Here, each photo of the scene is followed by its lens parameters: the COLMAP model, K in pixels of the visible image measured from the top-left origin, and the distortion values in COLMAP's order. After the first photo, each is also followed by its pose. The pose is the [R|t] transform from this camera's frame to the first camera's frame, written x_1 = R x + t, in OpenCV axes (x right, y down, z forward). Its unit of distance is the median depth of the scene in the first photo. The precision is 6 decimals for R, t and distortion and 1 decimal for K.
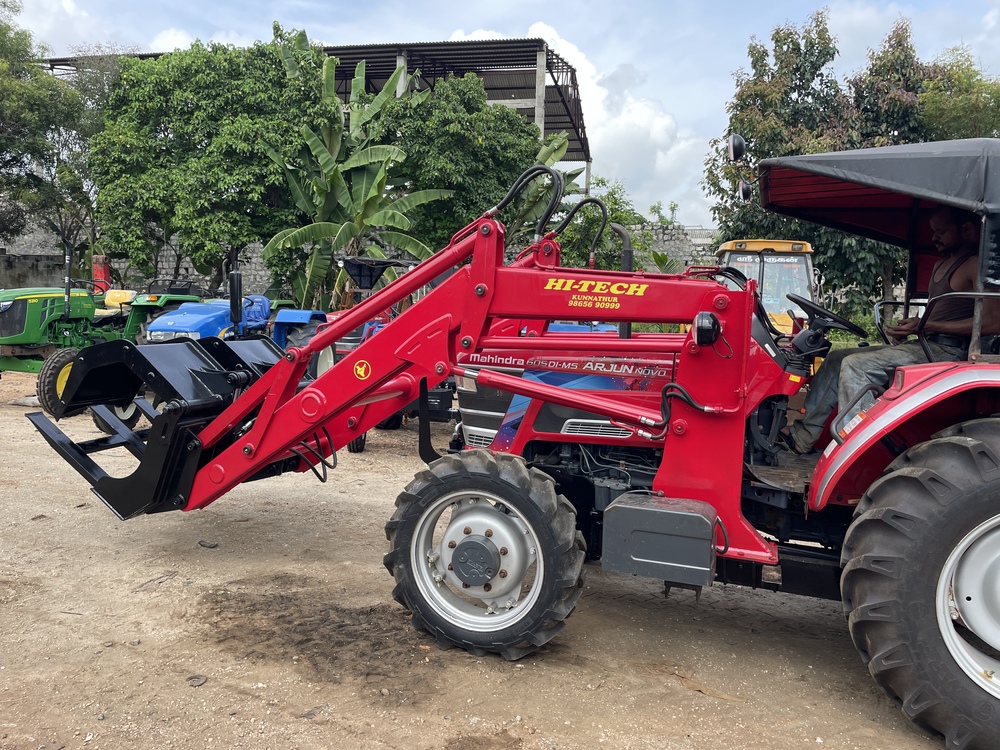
lens RADIAL K [[725.4, 0, 506.7], [0, 725.4, 374.1], [0, 0, 1]] dist [0.073694, -0.089747]
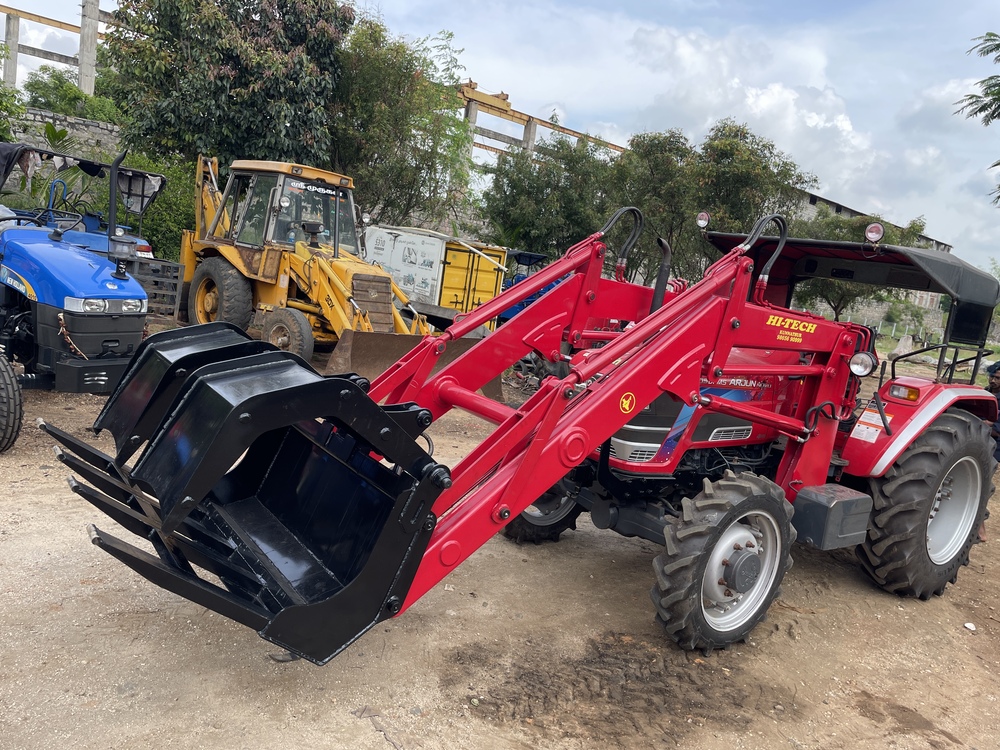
lens RADIAL K [[725.4, 0, 506.7], [0, 725.4, 374.1], [0, 0, 1]] dist [0.073694, -0.089747]
pose [[0.582329, -0.070441, 0.809895, -1.111089], [-0.054869, 0.990562, 0.125607, -0.160383], [-0.811099, -0.117583, 0.572968, 0.661608]]
